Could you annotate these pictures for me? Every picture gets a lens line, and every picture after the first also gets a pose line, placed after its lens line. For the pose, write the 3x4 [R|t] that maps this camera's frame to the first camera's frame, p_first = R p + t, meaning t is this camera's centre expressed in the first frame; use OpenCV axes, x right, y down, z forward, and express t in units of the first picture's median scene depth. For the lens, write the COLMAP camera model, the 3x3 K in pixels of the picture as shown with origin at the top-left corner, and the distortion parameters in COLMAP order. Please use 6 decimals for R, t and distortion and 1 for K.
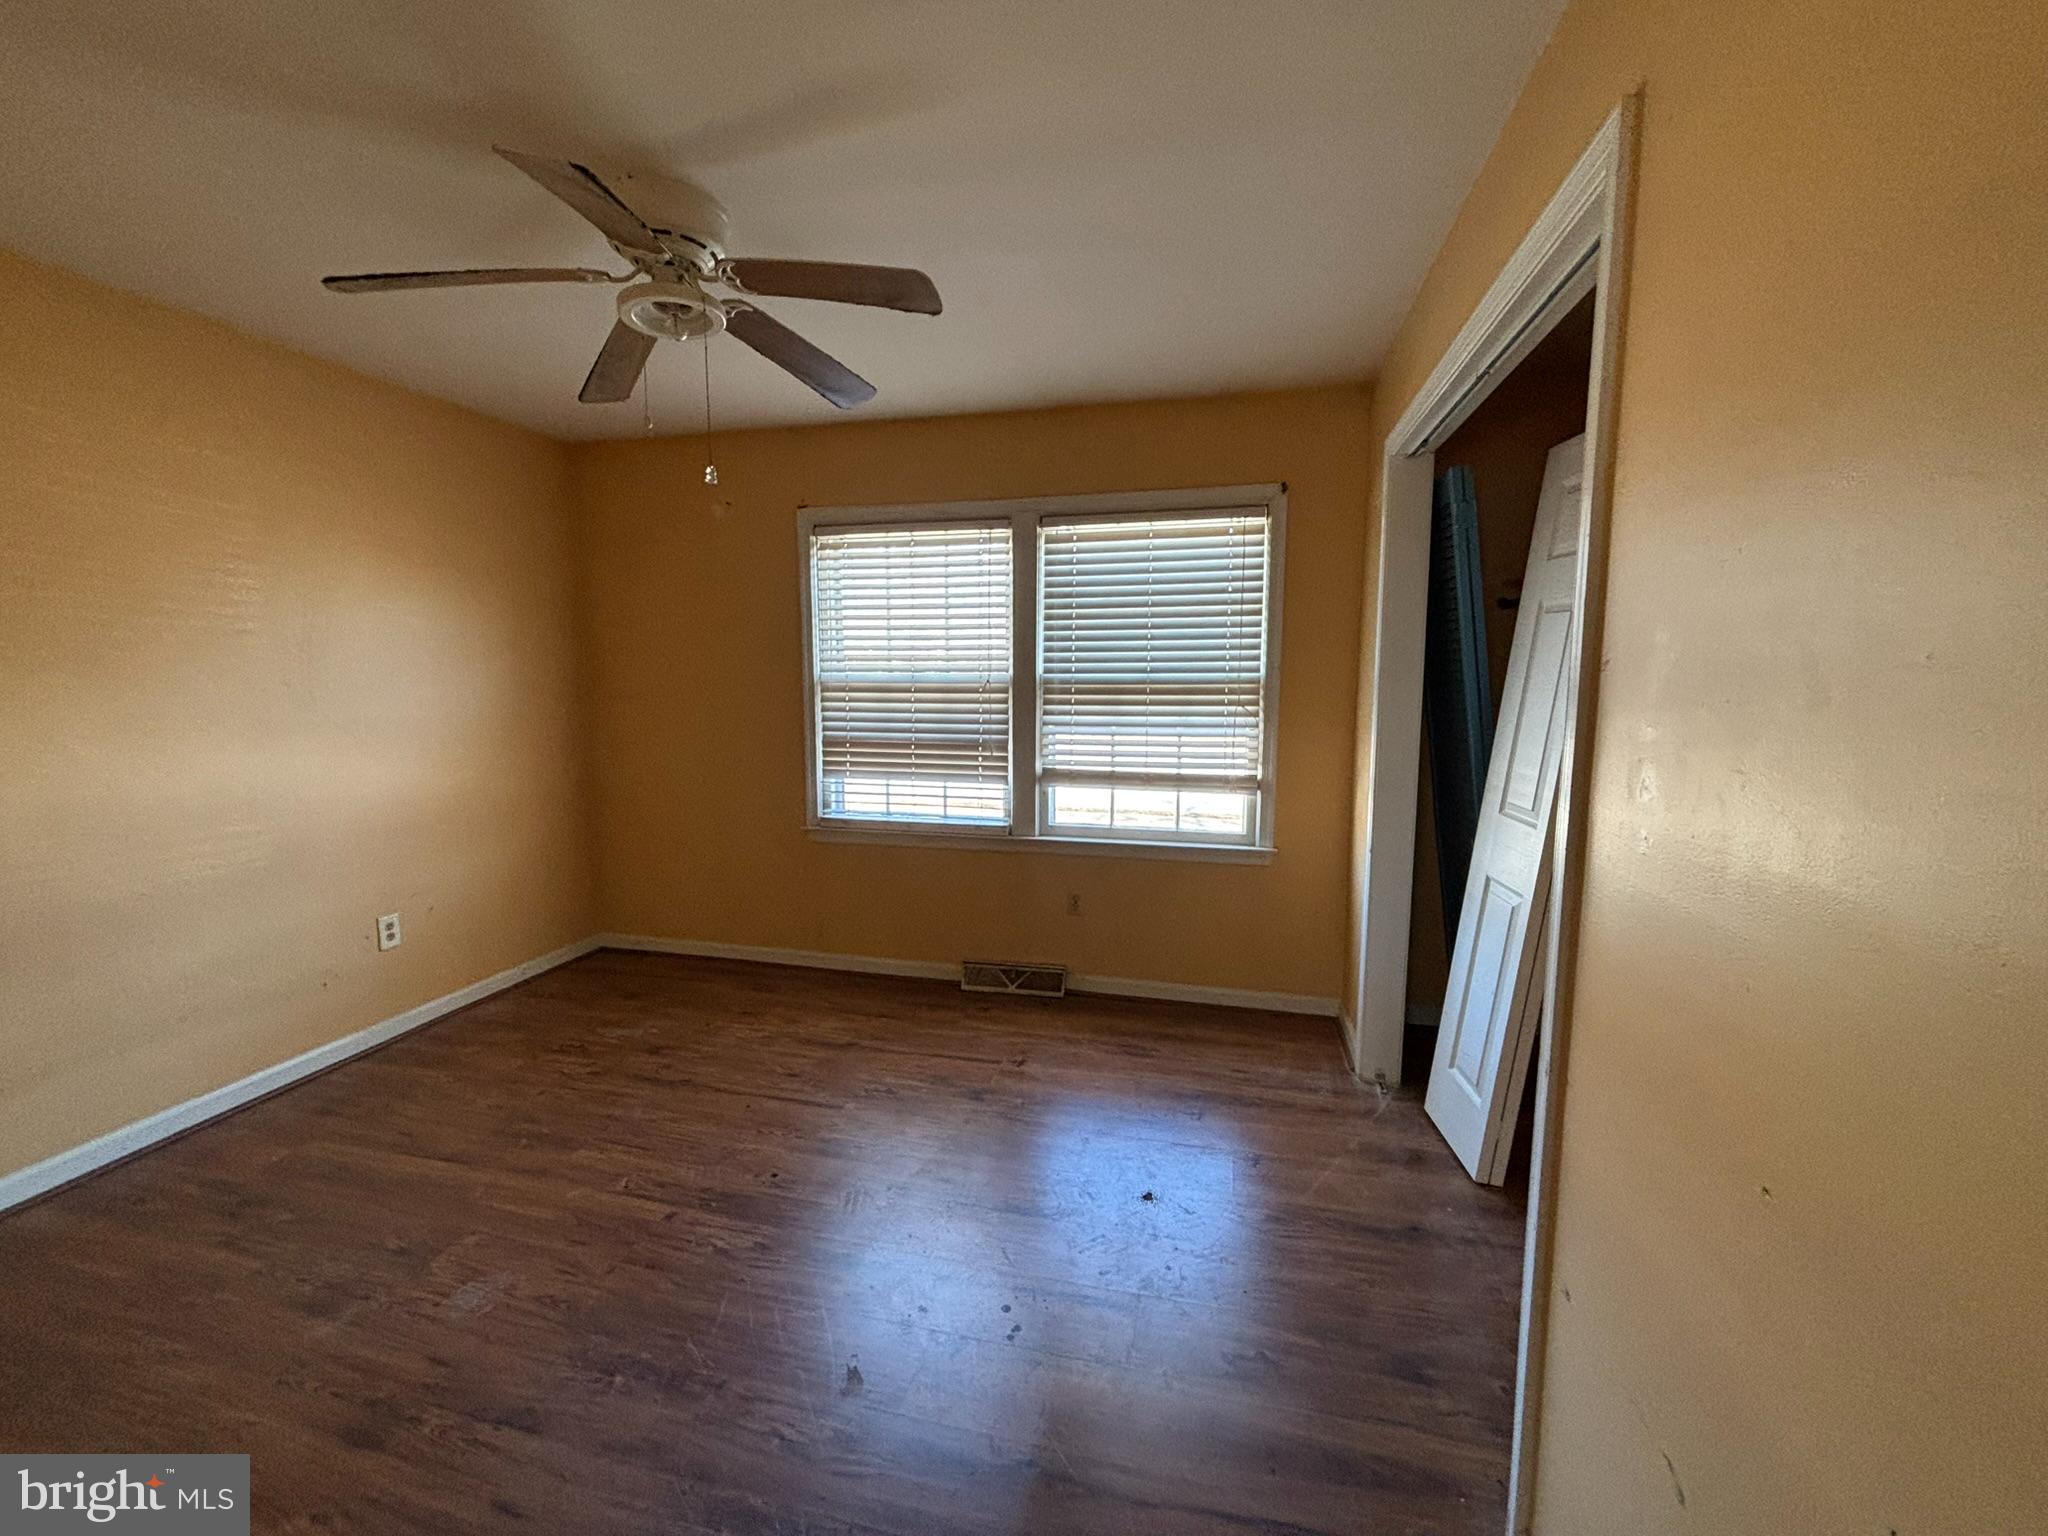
lens RADIAL K [[826.5, 0, 1017.3], [0, 826.5, 761.2], [0, 0, 1]] dist [0.002405, 0.000083]
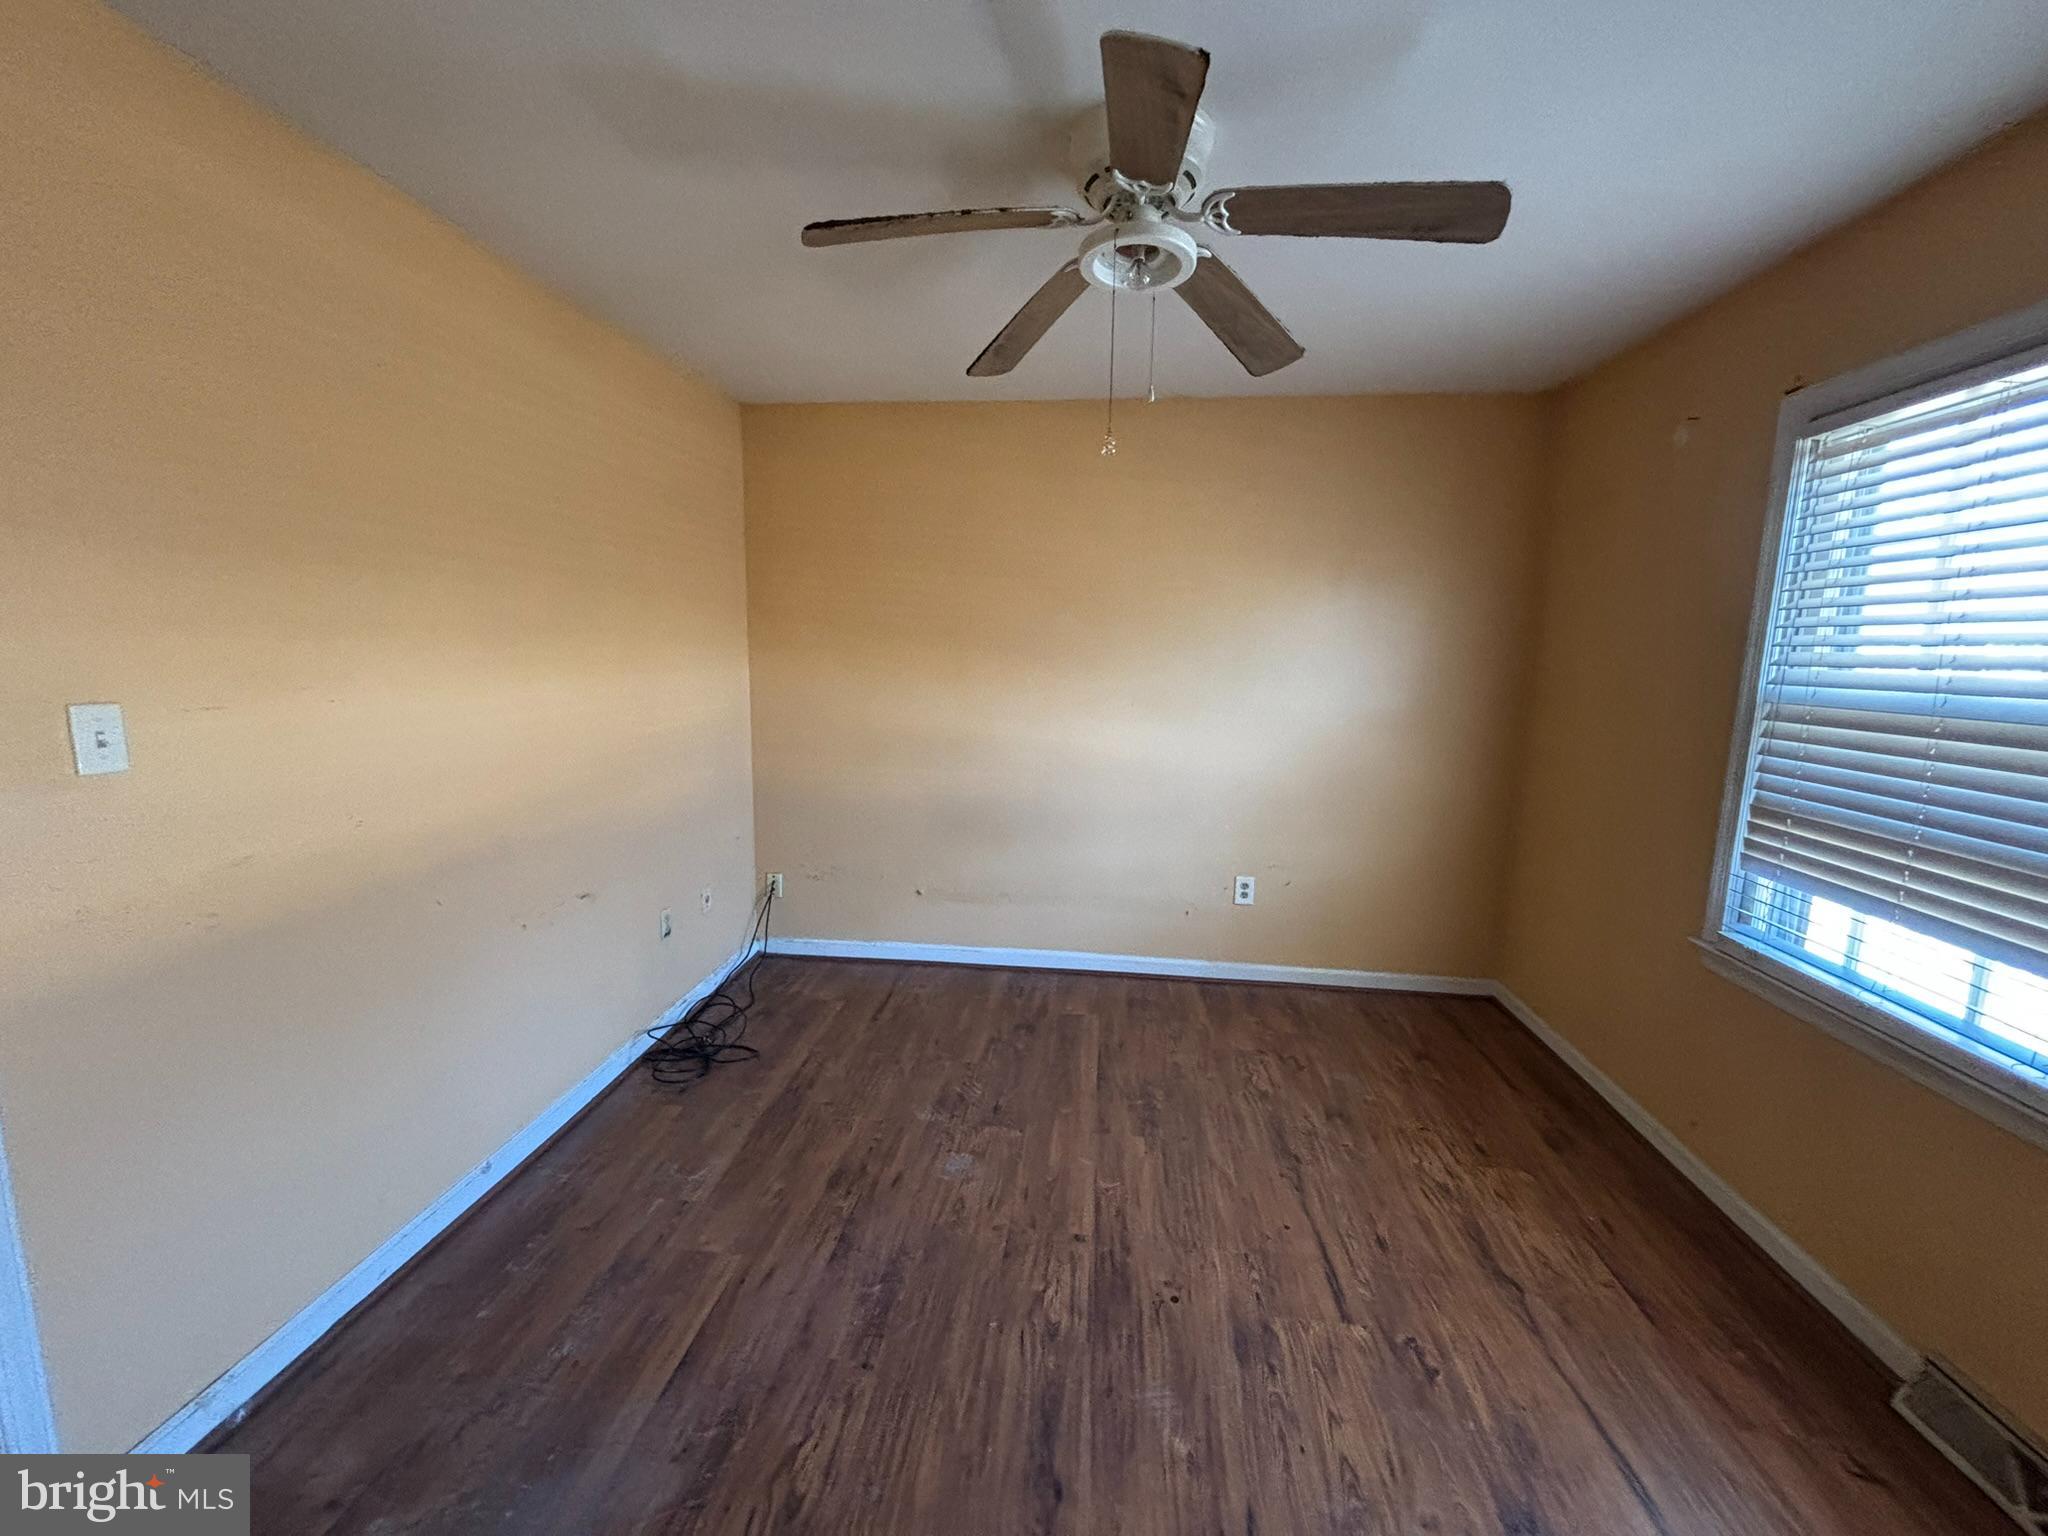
lens RADIAL K [[827.5, 0, 1024.0], [0, 827.5, 768.0], [0, 0, 1]] dist [-0.000267, 0.000143]
pose [[0.136685, 0.147816, -0.979524, 0.284211], [-0.126095, 0.983357, 0.130799, -0.069344], [0.982557, 0.105634, 0.153049, 0.478379]]
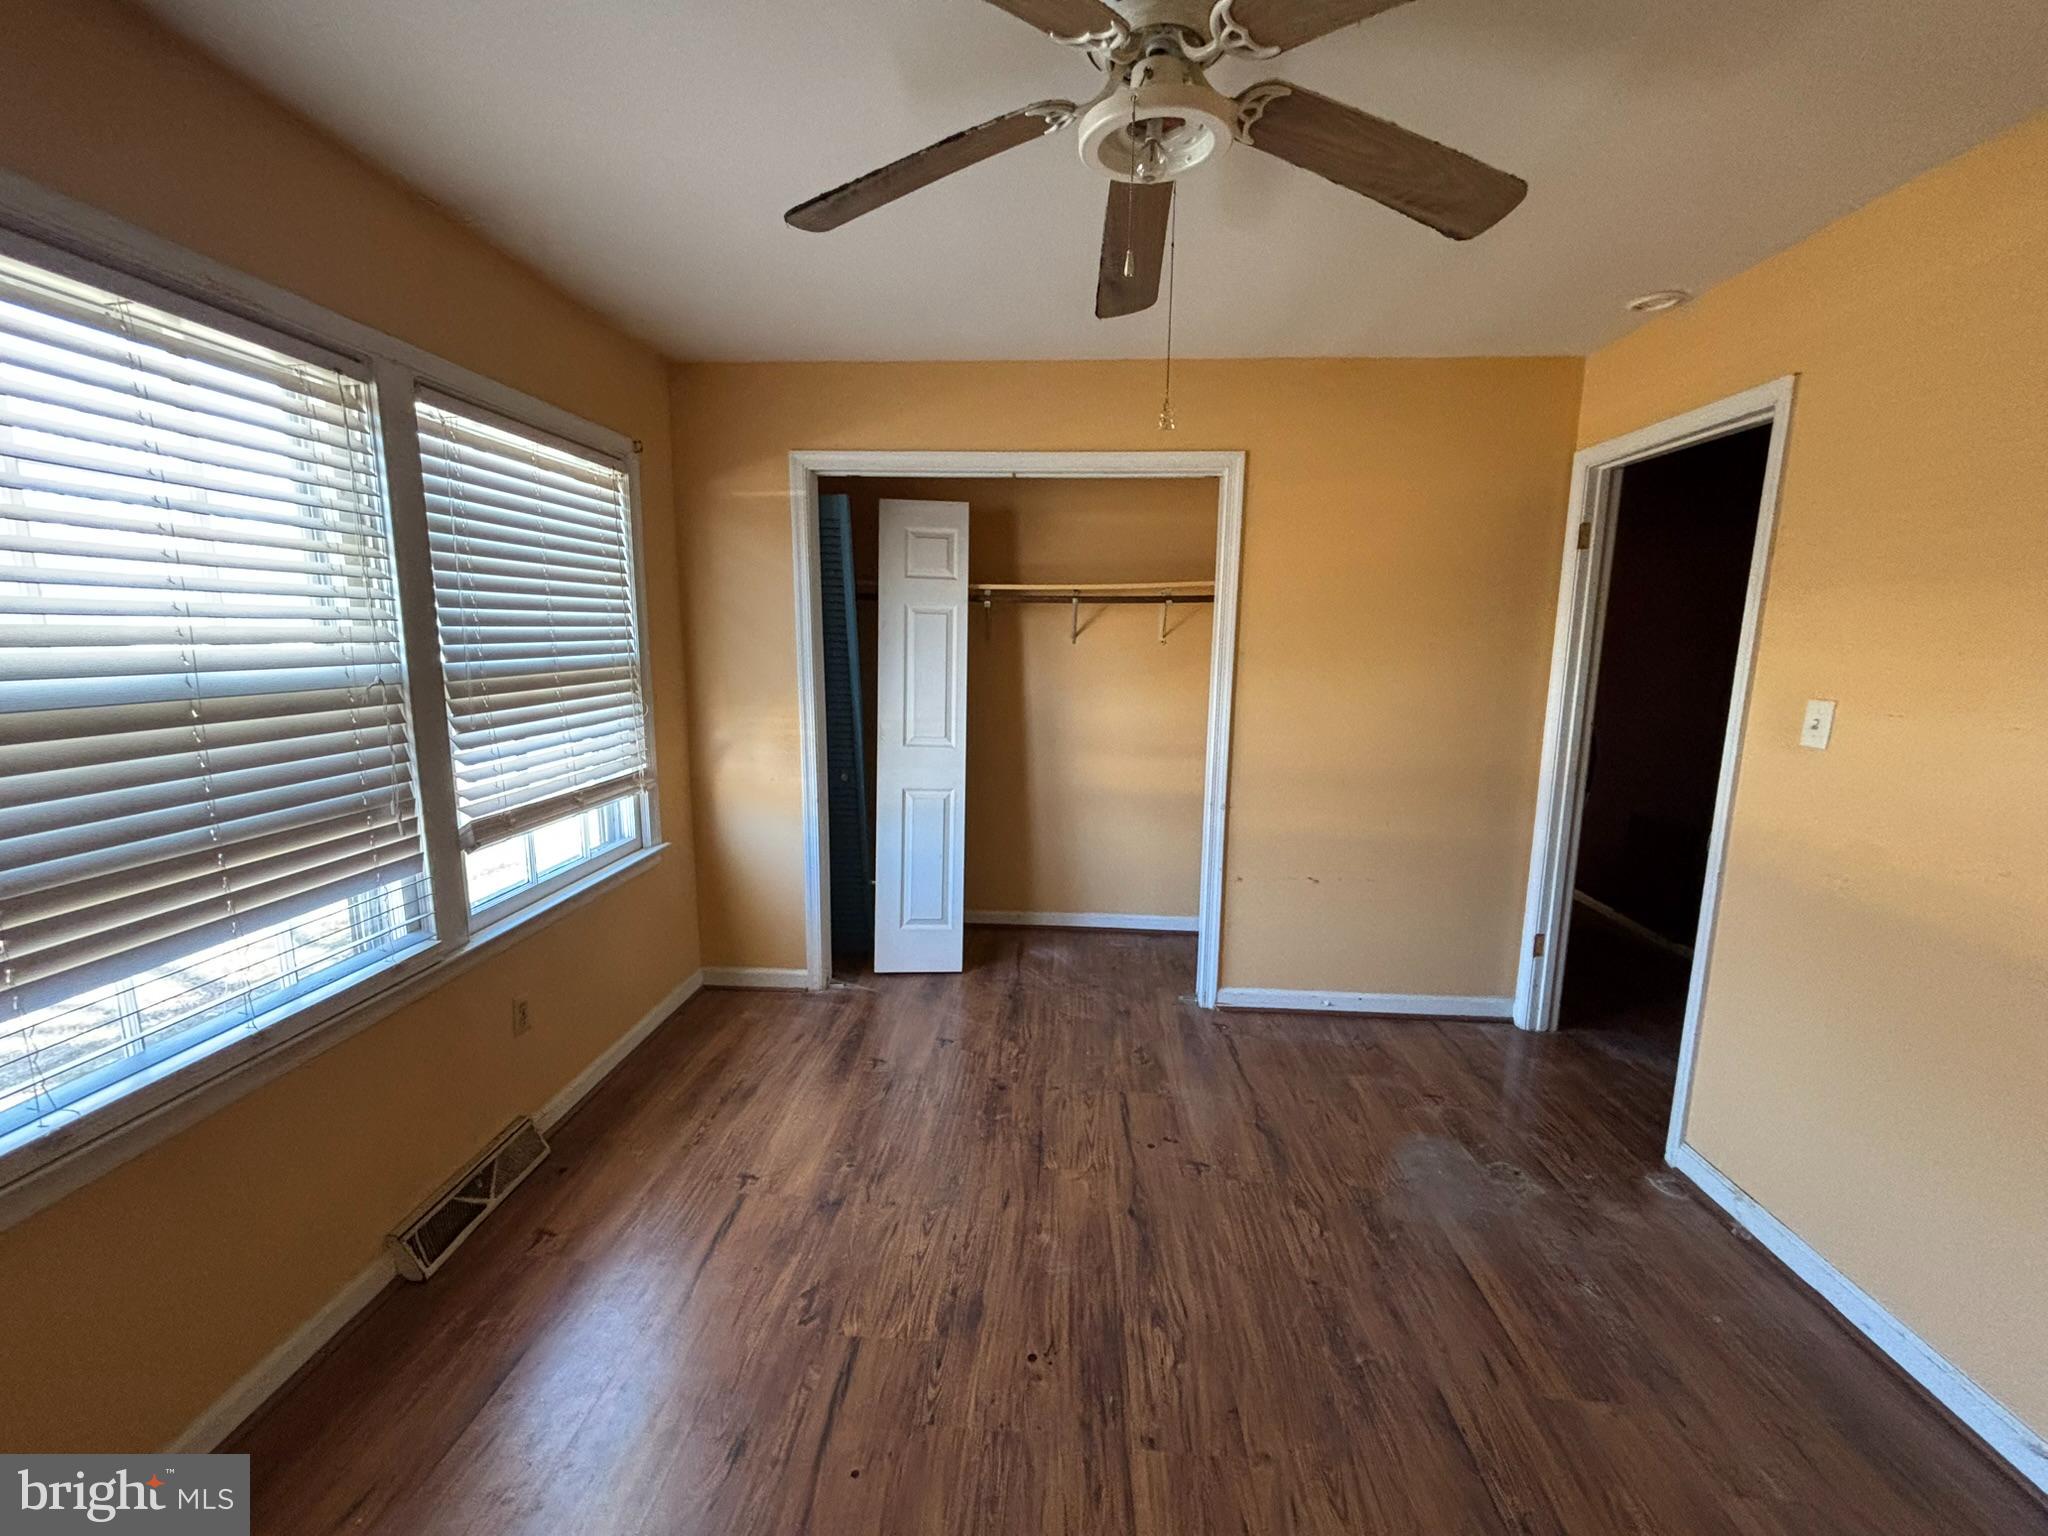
lens RADIAL K [[827.5, 0, 1024.0], [0, 827.5, 768.0], [0, 0, 1]] dist [-0.000267, 0.000143]
pose [[-0.183602, -0.160665, 0.969782, -0.651794], [0.097877, 0.978662, 0.180667, -0.104833], [-0.978116, 0.128090, -0.163959, 0.749932]]
